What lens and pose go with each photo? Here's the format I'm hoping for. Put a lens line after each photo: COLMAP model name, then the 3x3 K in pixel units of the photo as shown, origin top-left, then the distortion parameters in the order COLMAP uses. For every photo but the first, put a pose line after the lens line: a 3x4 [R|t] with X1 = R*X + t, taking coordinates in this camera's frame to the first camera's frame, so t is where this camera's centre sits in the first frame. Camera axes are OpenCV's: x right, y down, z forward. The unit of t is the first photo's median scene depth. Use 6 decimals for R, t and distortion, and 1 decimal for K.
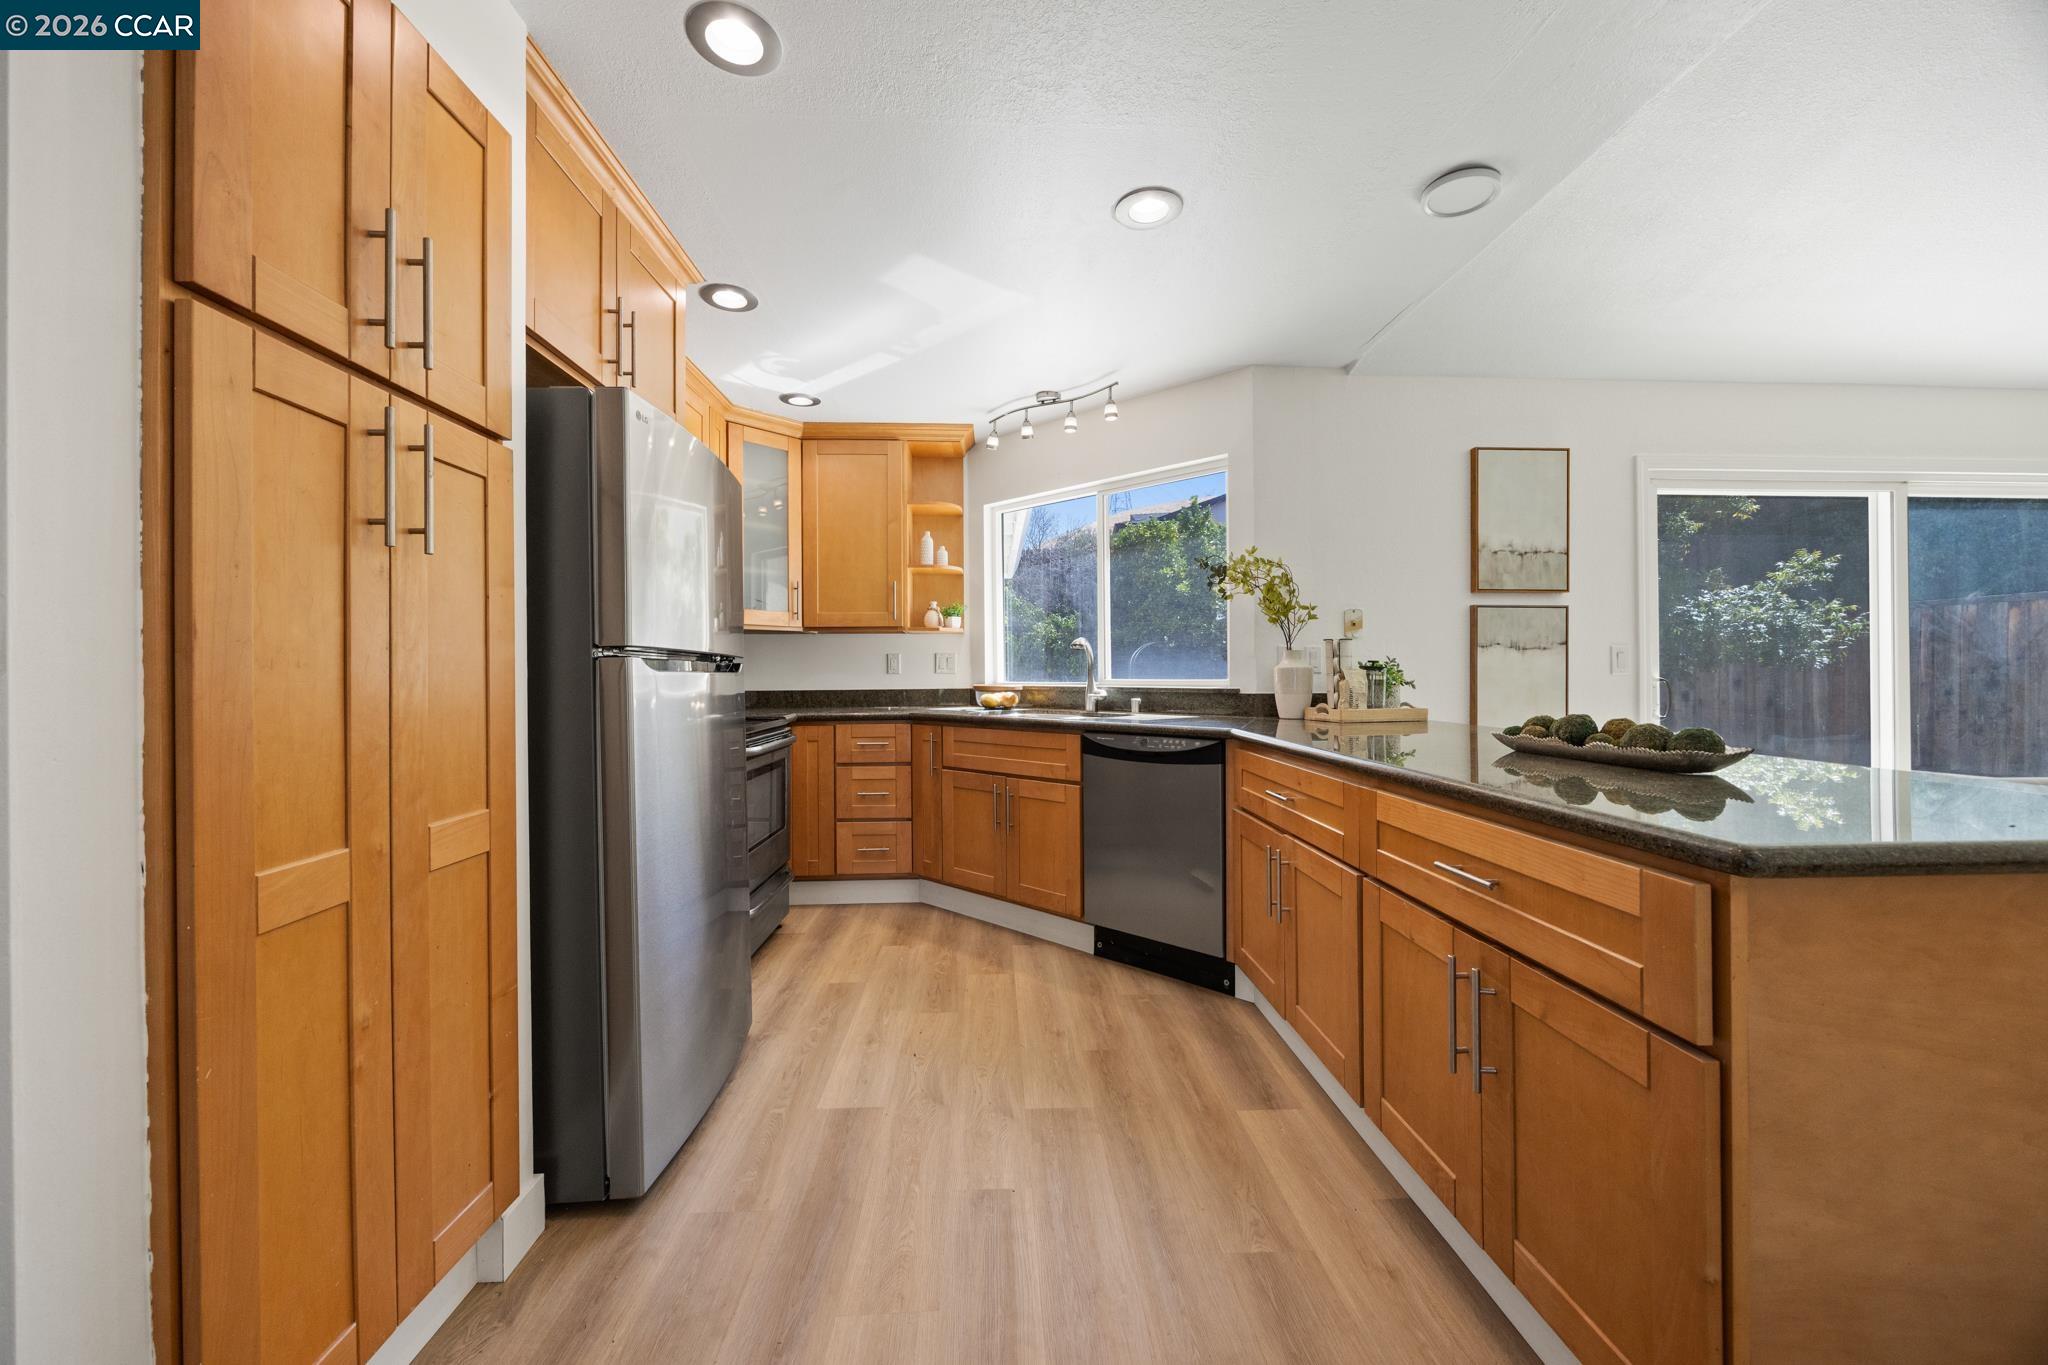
lens RADIAL K [[788.7, 0, 1024.1], [0, 788.7, 676.2], [0, 0, 1]] dist [-0.001451, 0.000050]
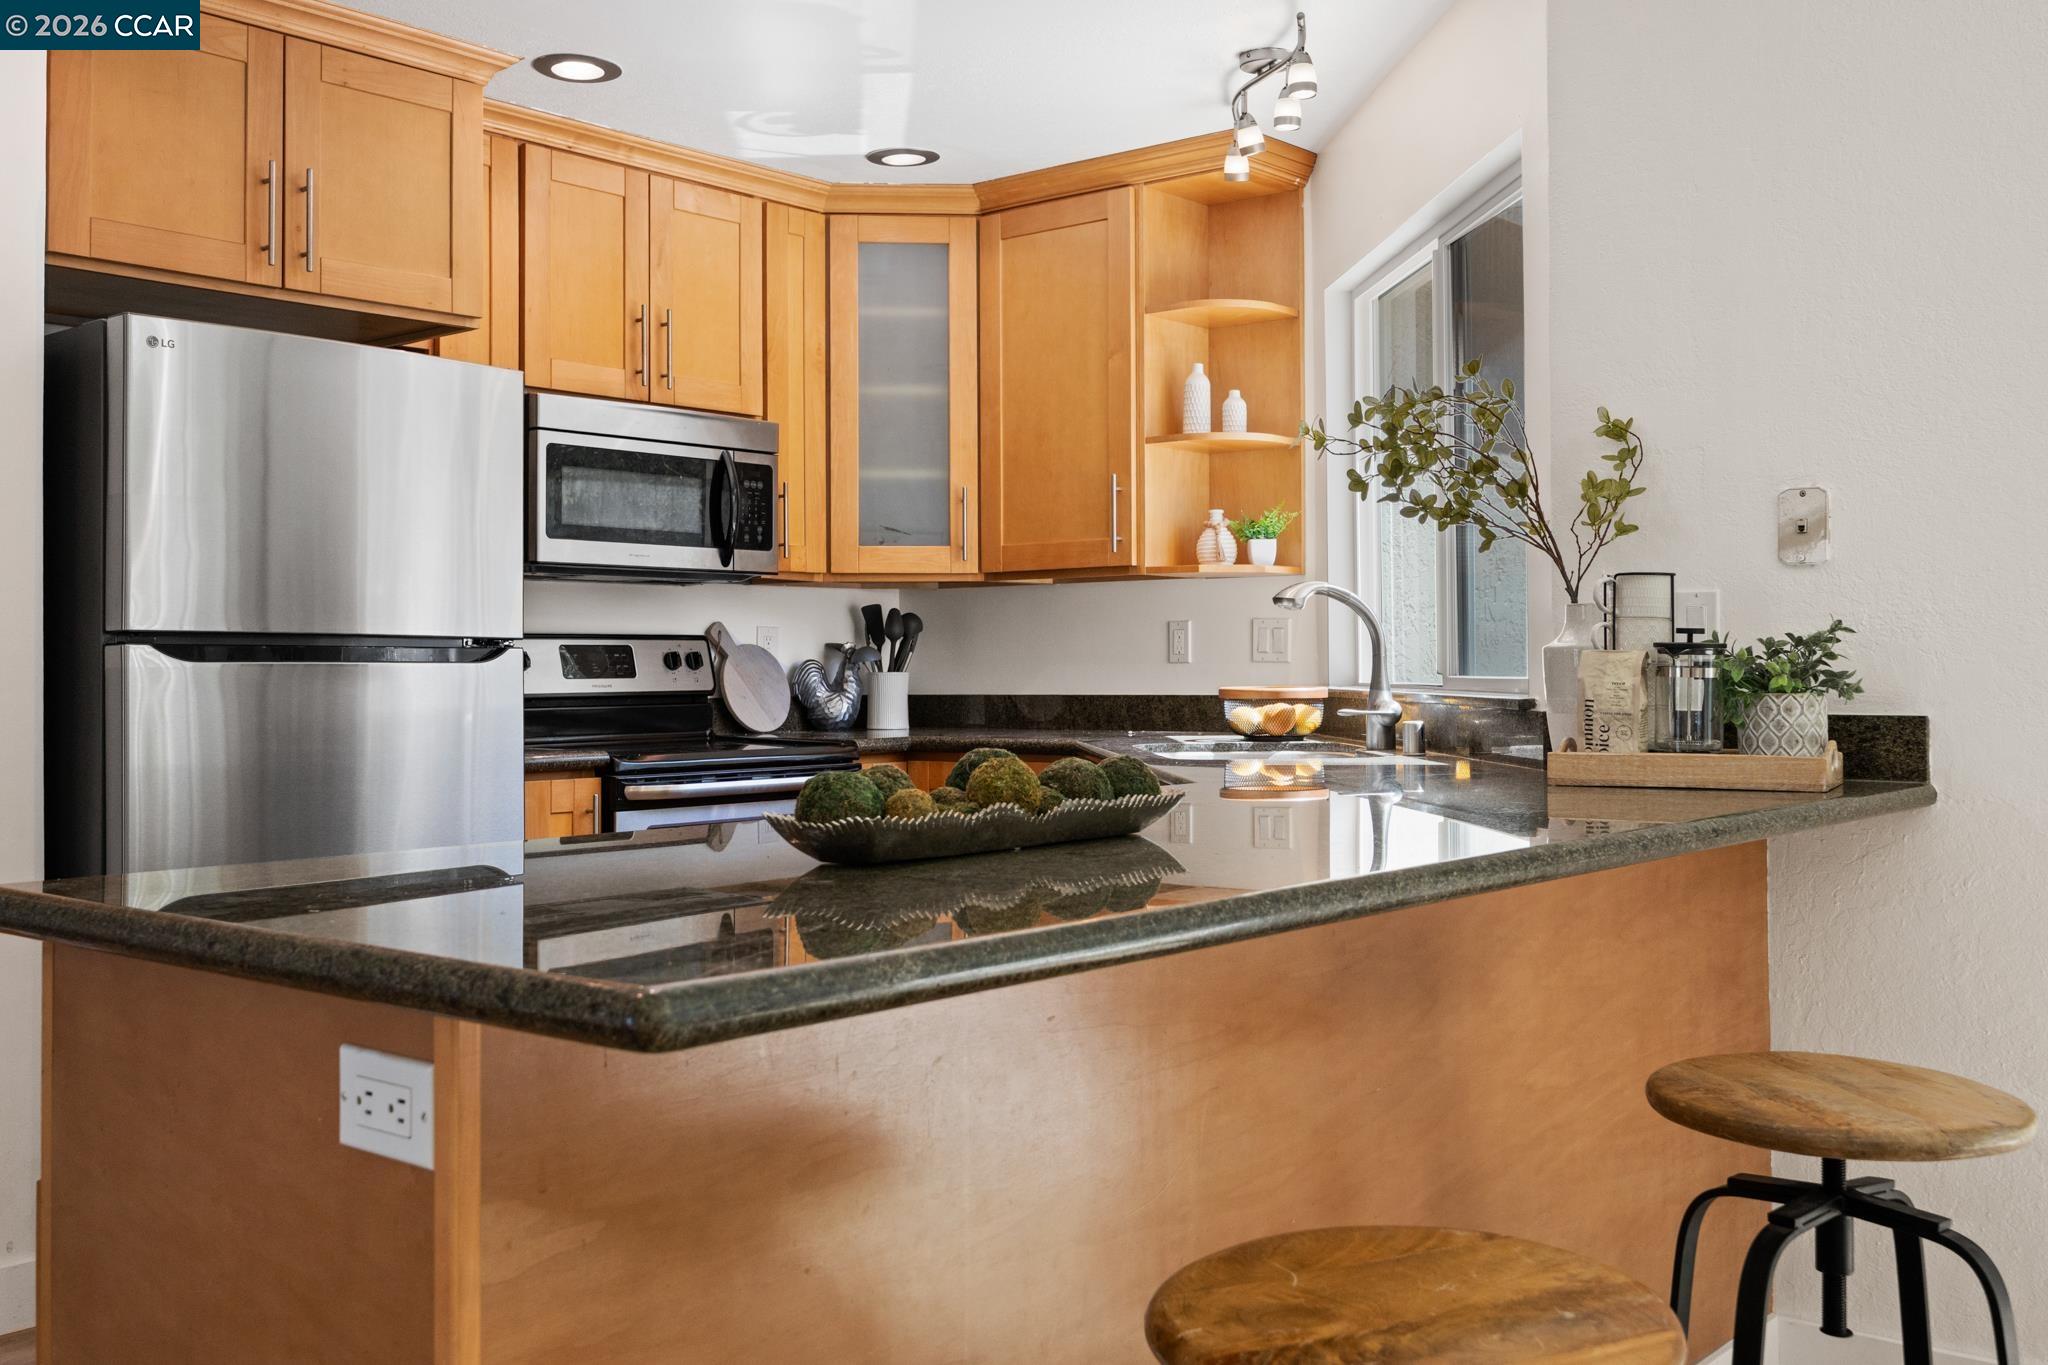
lens RADIAL K [[1998.0, 0, 1028.7], [0, 1998.0, 677.1], [0, 0, 1]] dist [0.056961, 0.000000]
pose [[0.733932, 0.010662, -0.679140, 0.649618], [-0.005169, 0.999936, 0.010112, -0.006875], [0.679204, -0.003911, 0.733939, 0.043008]]
